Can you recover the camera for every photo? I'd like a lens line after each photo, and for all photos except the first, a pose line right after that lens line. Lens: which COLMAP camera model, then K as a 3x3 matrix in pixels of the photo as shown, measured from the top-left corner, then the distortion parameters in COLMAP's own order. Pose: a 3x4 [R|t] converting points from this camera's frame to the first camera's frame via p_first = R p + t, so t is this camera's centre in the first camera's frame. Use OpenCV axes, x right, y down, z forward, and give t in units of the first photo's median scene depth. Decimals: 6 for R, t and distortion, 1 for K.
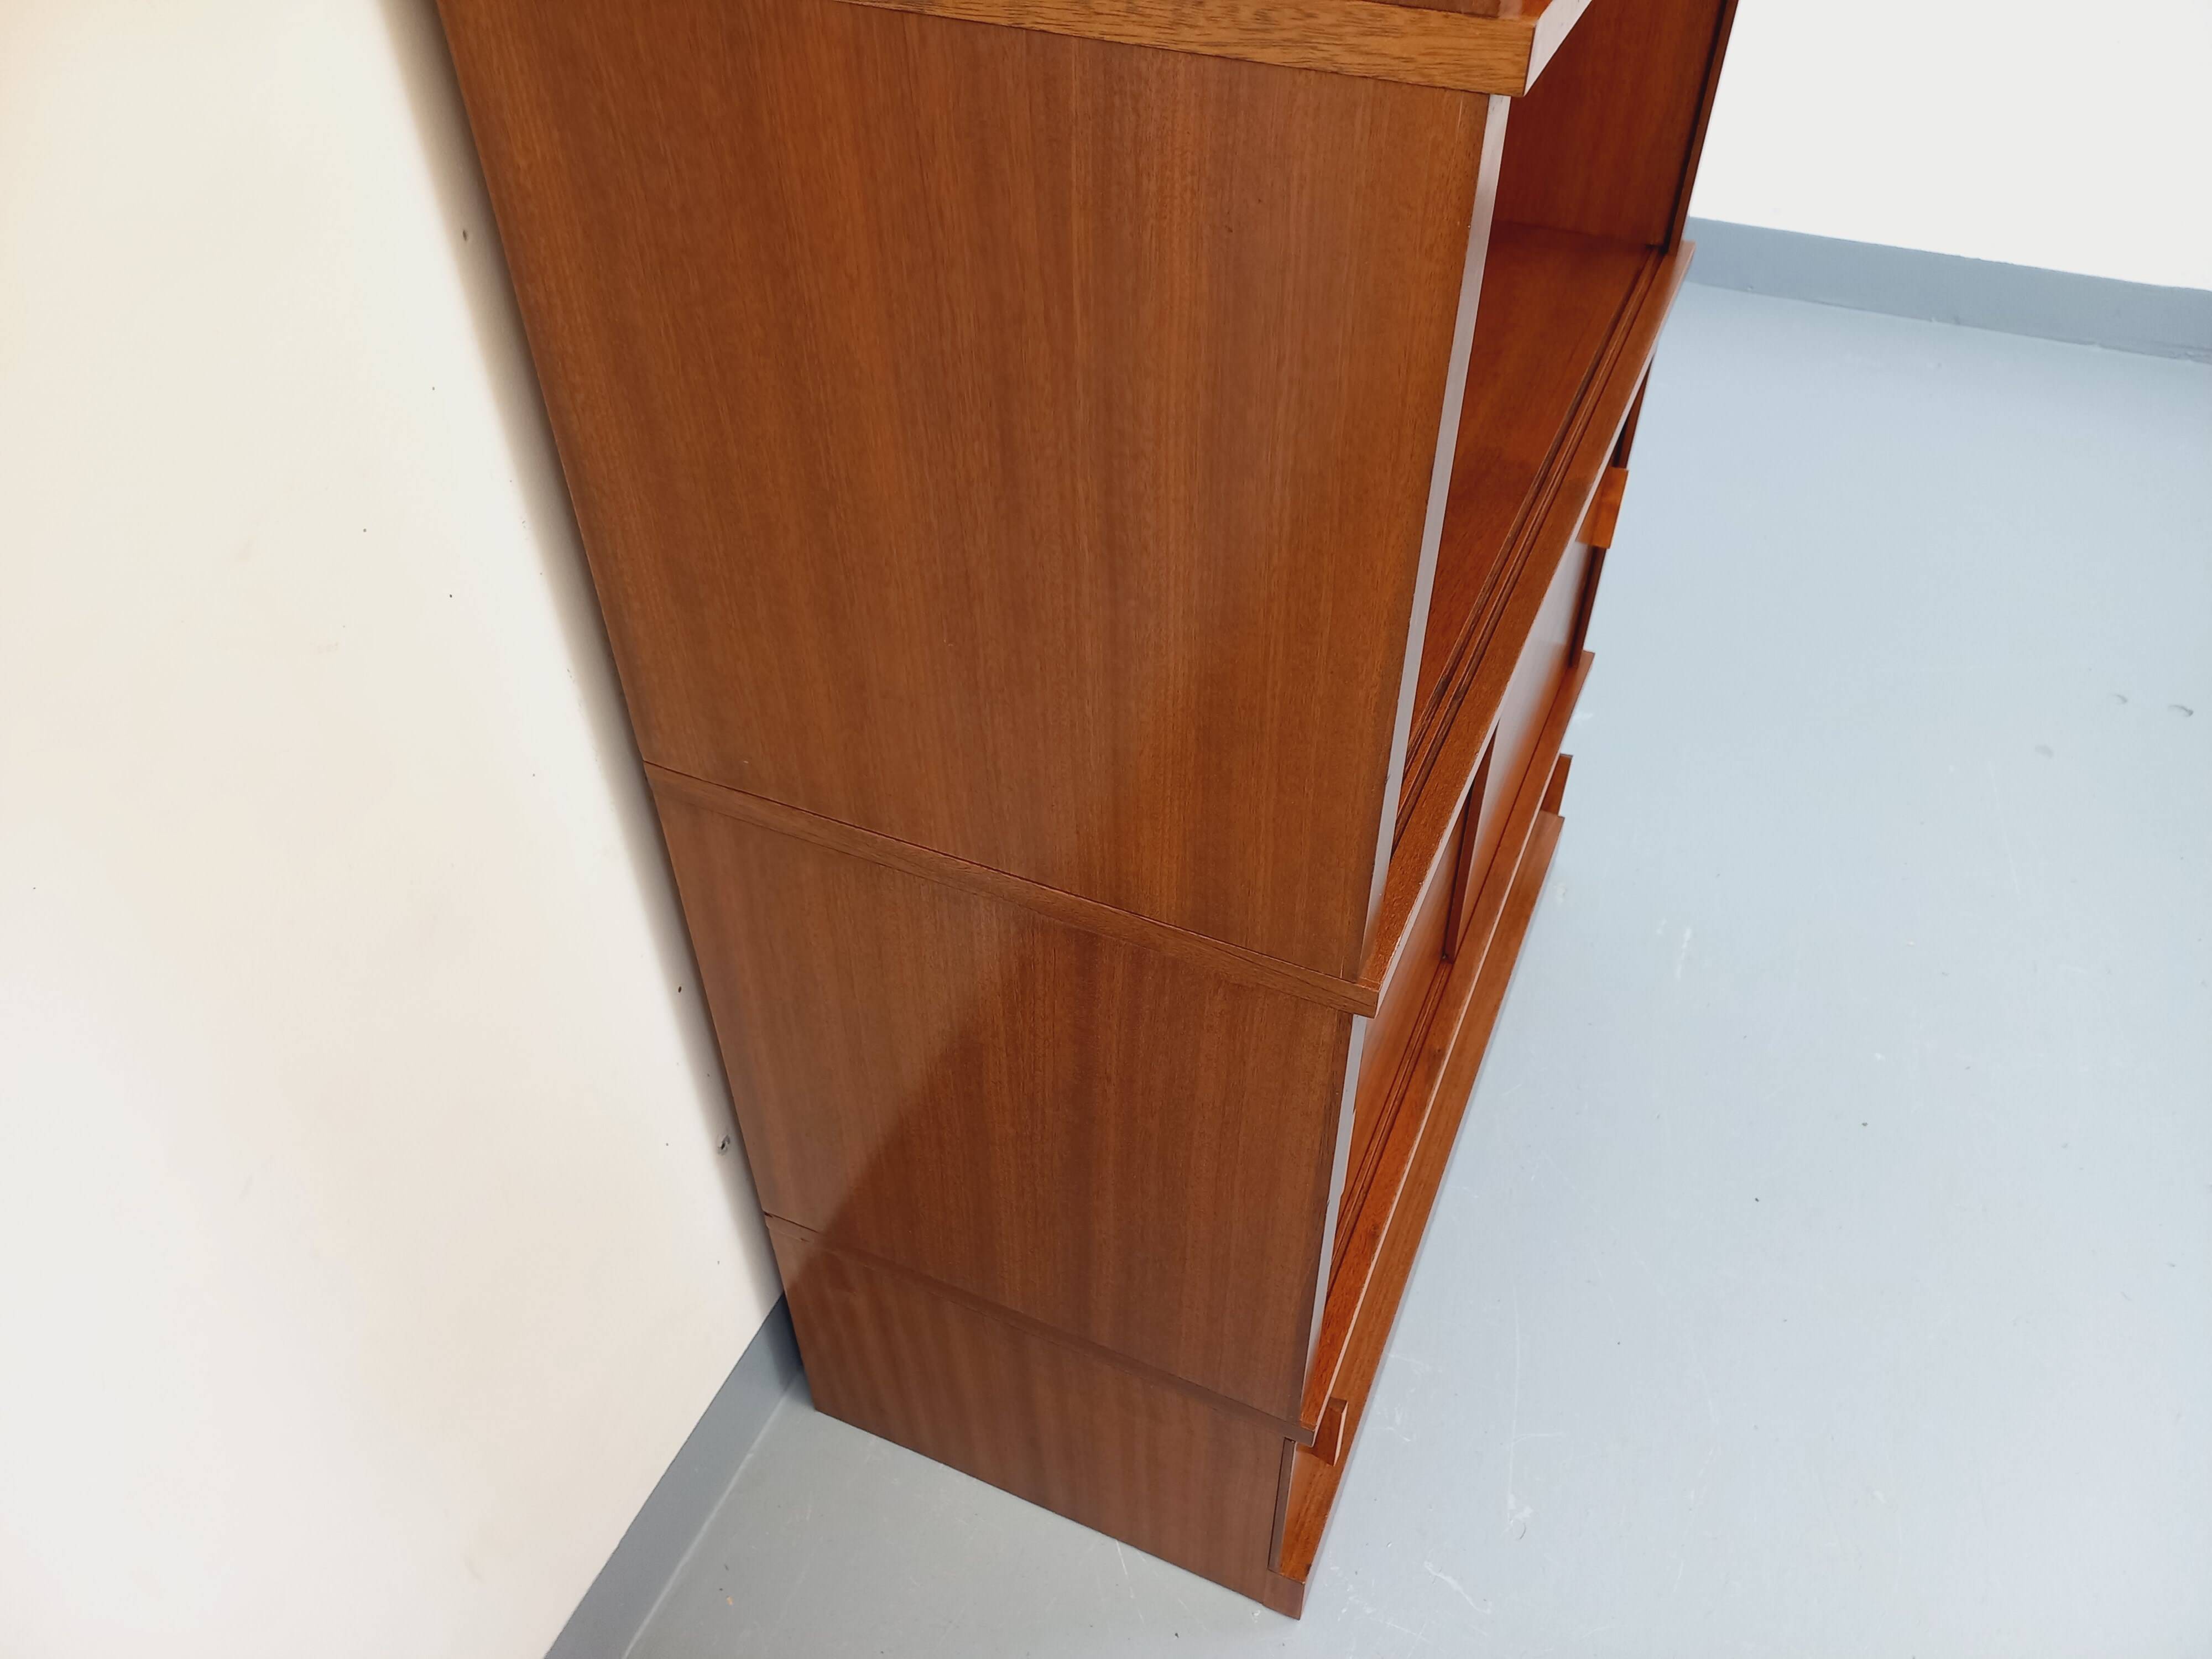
lens RADIAL K [[1616.9, 0, 1113.9], [0, 1616.9, 820.2], [0, 0, 1]] dist [0.102745, -0.129408]
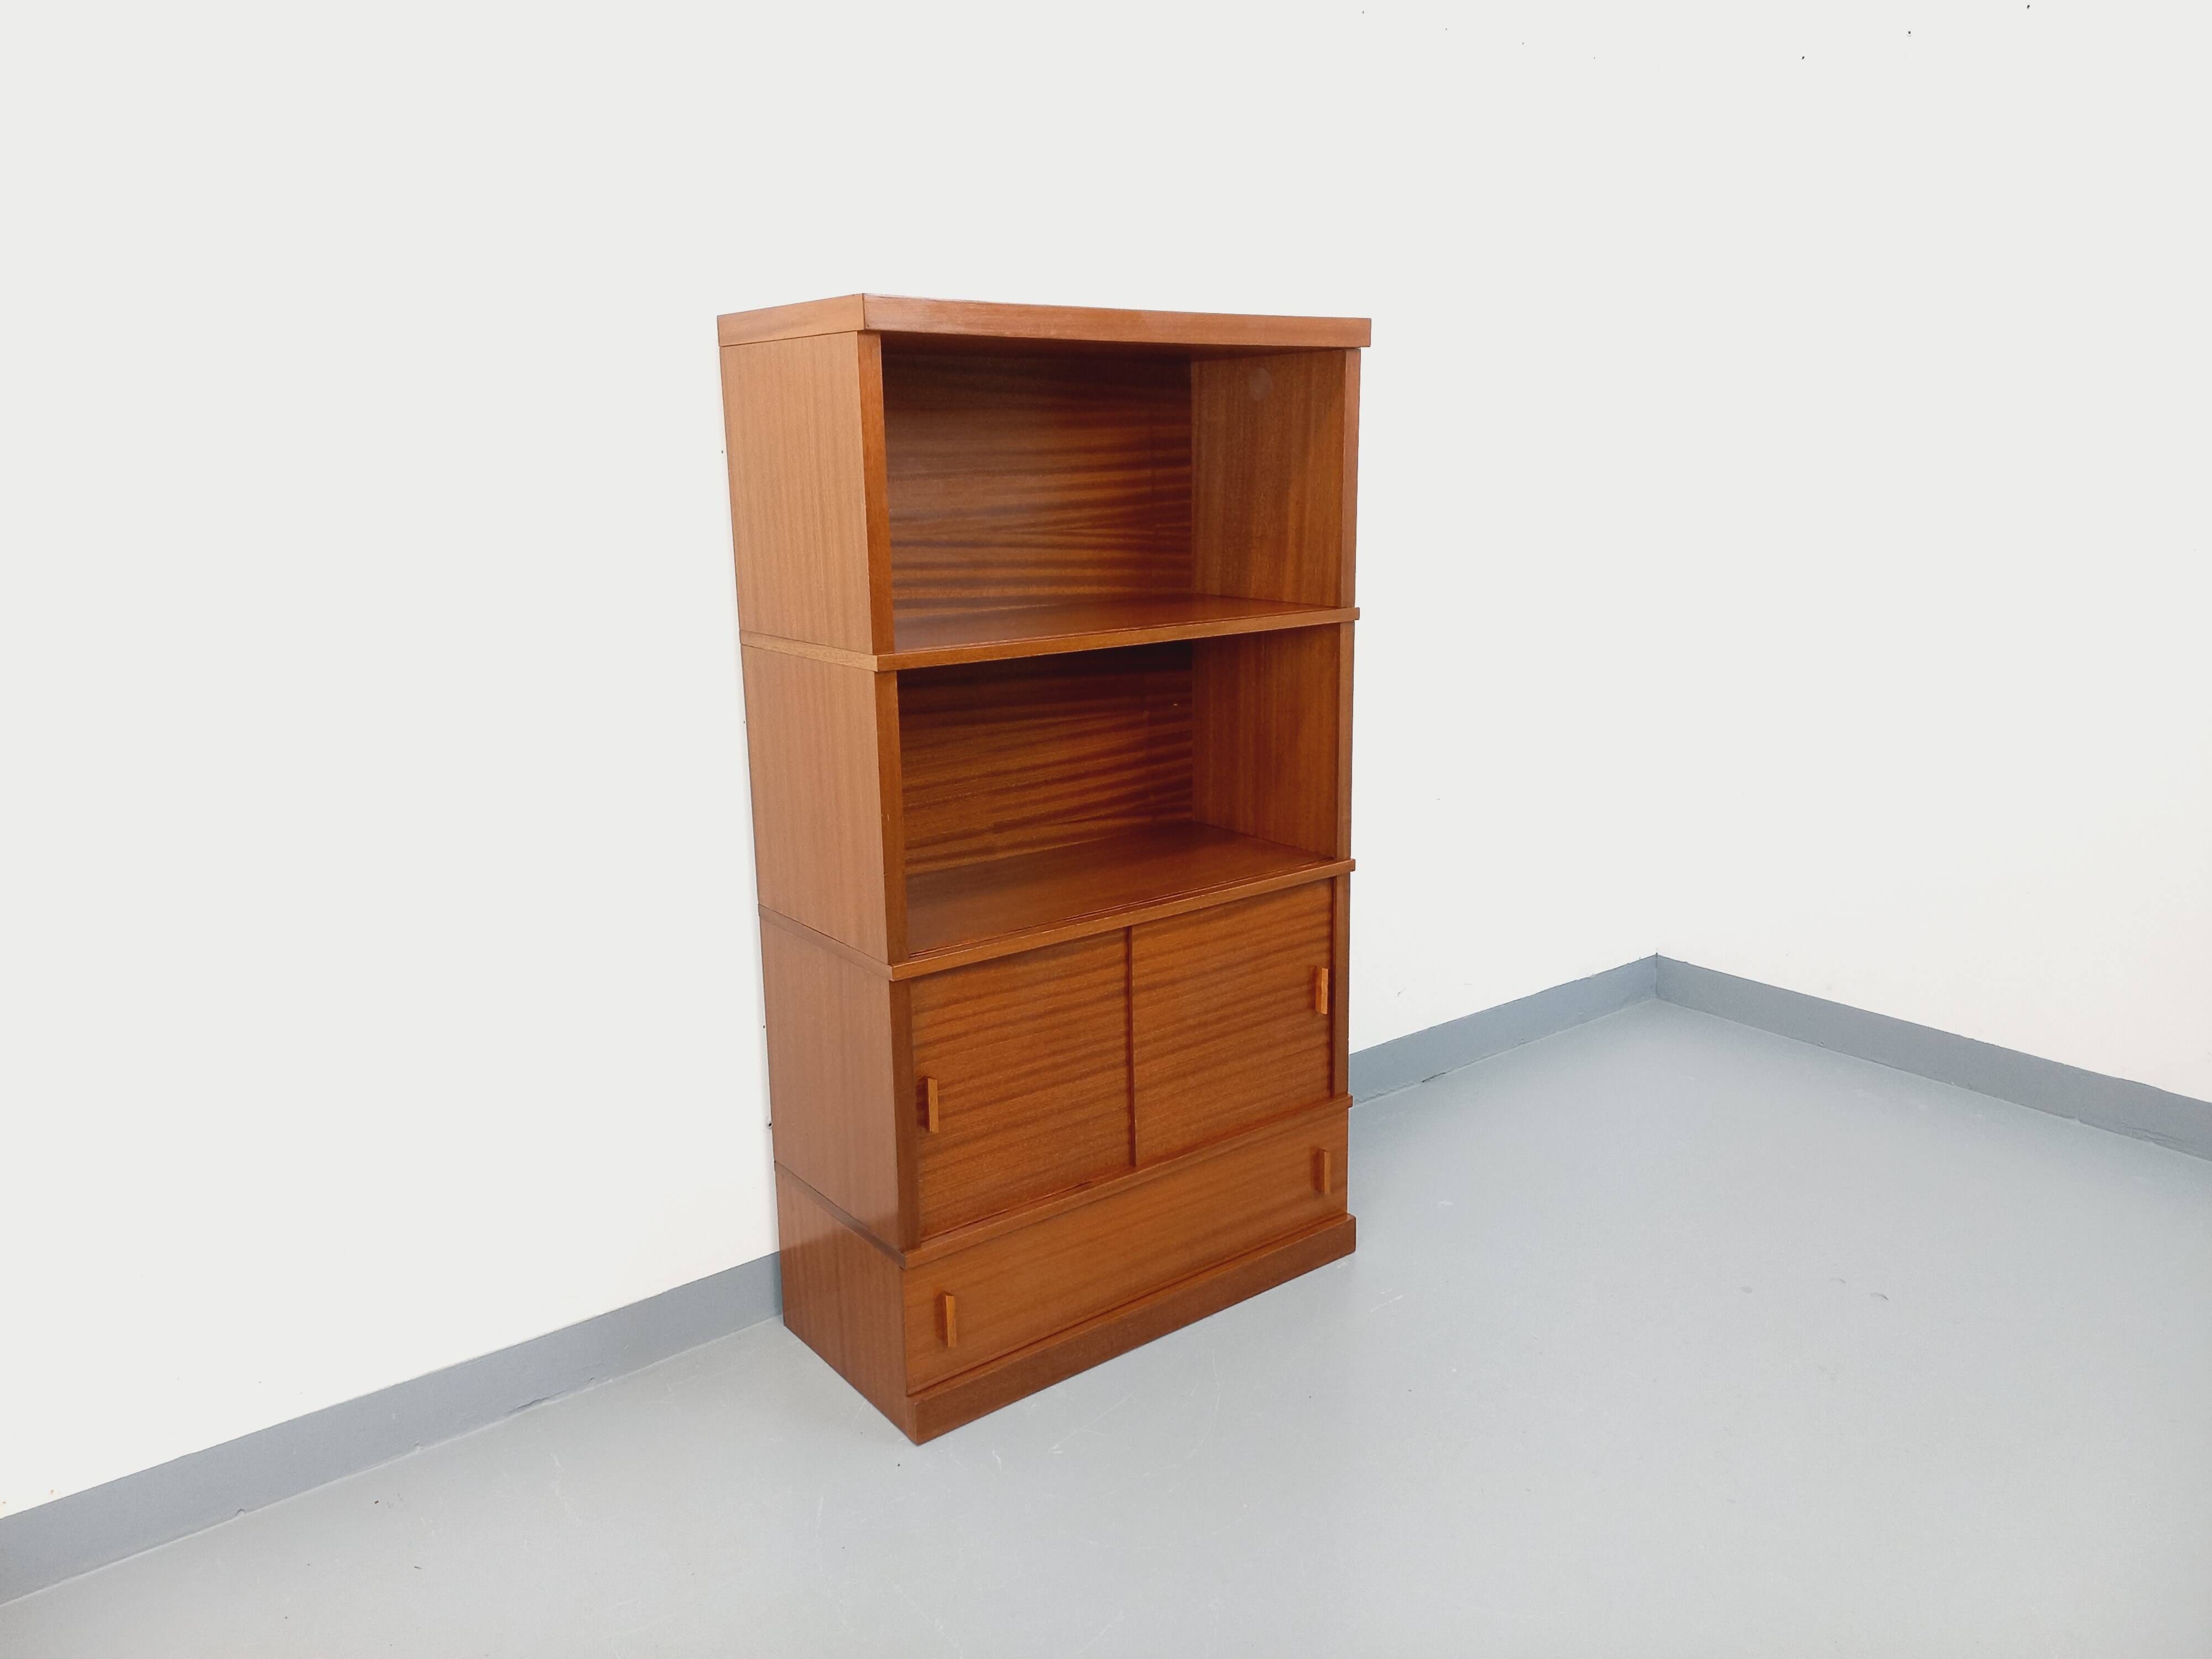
lens RADIAL K [[1616.9, 0, 1113.9], [0, 1616.9, 820.2], [0, 0, 1]] dist [0.102745, -0.129408]
pose [[0.875785, 0.093908, -0.473479, 2.107701], [-0.317477, 0.850940, -0.418460, 1.102423], [0.363605, 0.516800, 0.775054, -1.411274]]
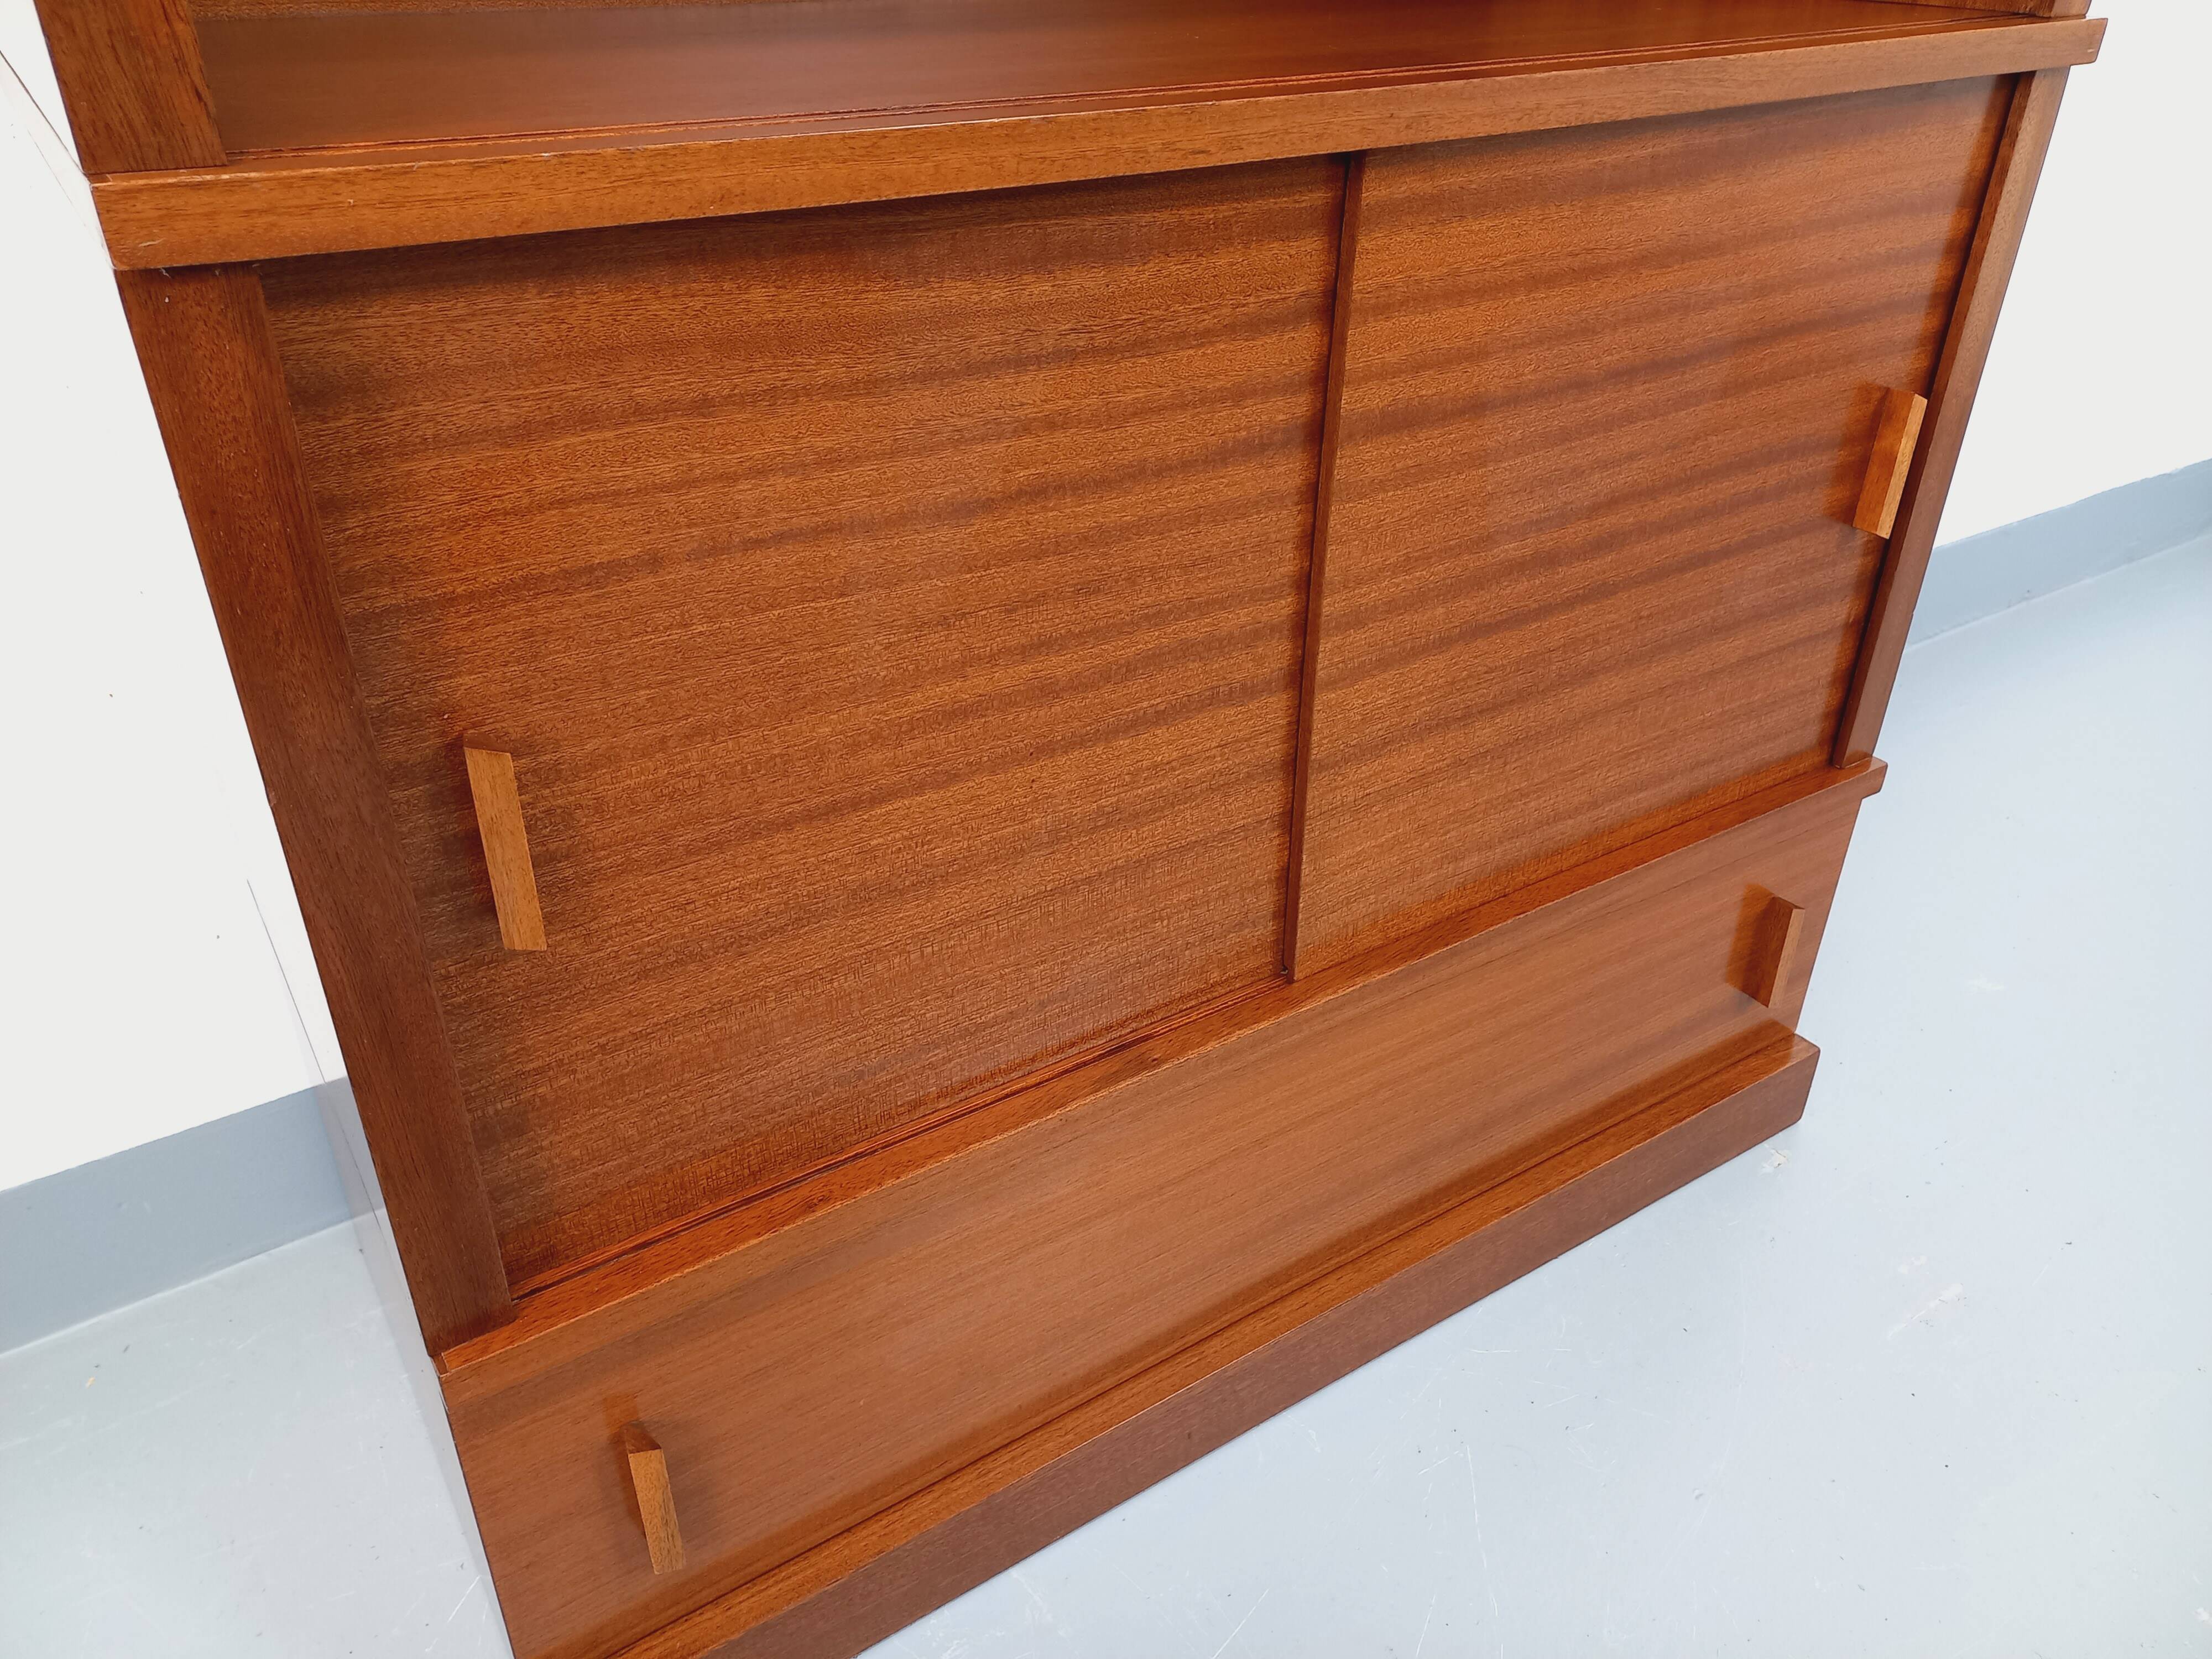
lens RADIAL K [[1616.9, 0, 1113.9], [0, 1616.9, 820.2], [0, 0, 1]] dist [0.102745, -0.129408]
pose [[0.837928, 0.286848, -0.464323, 0.845421], [-0.380382, 0.917020, -0.119931, 0.265192], [0.391391, 0.277113, 0.877508, 0.809892]]
